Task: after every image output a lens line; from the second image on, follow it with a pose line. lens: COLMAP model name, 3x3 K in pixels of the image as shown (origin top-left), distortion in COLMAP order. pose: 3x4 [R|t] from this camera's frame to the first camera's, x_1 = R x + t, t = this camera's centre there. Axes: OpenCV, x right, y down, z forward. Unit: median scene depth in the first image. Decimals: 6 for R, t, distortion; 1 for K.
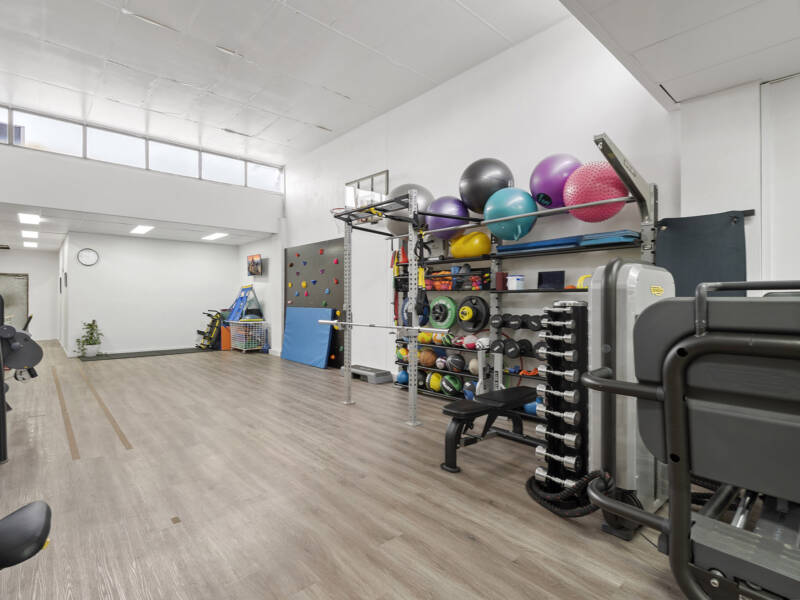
lens RADIAL K [[409.4, 0, 395.4], [0, 409.4, 296.2], [0, 0, 1]] dist [-0.006161, 0.000608]
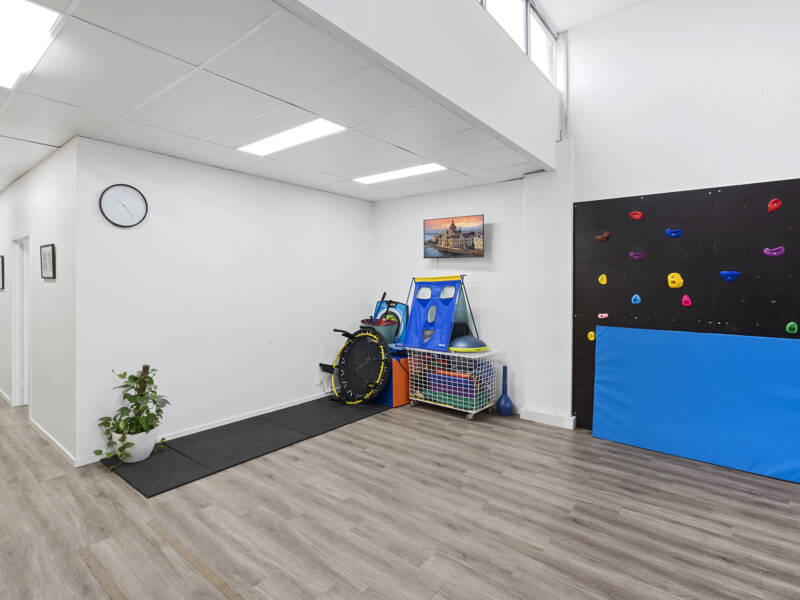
lens RADIAL K [[409.4, 0, 395.4], [0, 409.4, 296.2], [0, 0, 1]] dist [-0.006161, 0.000608]
pose [[0.984826, 0.000542, 0.173546, -0.555788], [-0.007166, 0.999269, 0.037548, -0.023418], [-0.173398, -0.038222, 0.984110, 0.562078]]
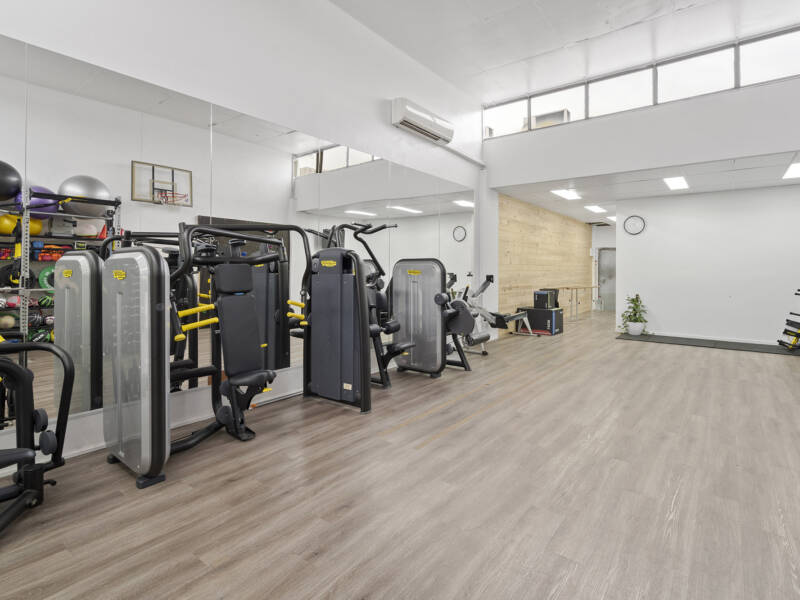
lens RADIAL K [[425.1, 0, 398.5], [0, 425.1, 269.9], [0, 0, 1]] dist [-0.003174, 0.000247]
pose [[0.193912, -0.000492, -0.981019, 0.073023], [0.002470, 0.999997, -0.000013, 0.002697], [0.981016, -0.002421, 0.193913, 0.295564]]
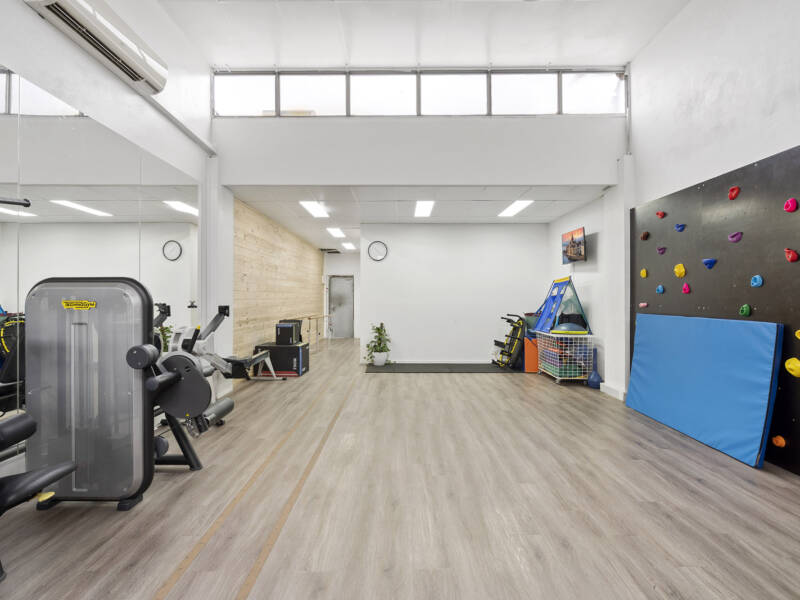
lens RADIAL K [[409.4, 0, 395.4], [0, 409.4, 296.2], [0, 0, 1]] dist [-0.006161, 0.000608]
pose [[0.747841, -0.003716, -0.663867, -0.138550], [0.004764, 0.999989, -0.000230, 0.001447], [0.663861, -0.002990, 0.747850, 0.361603]]
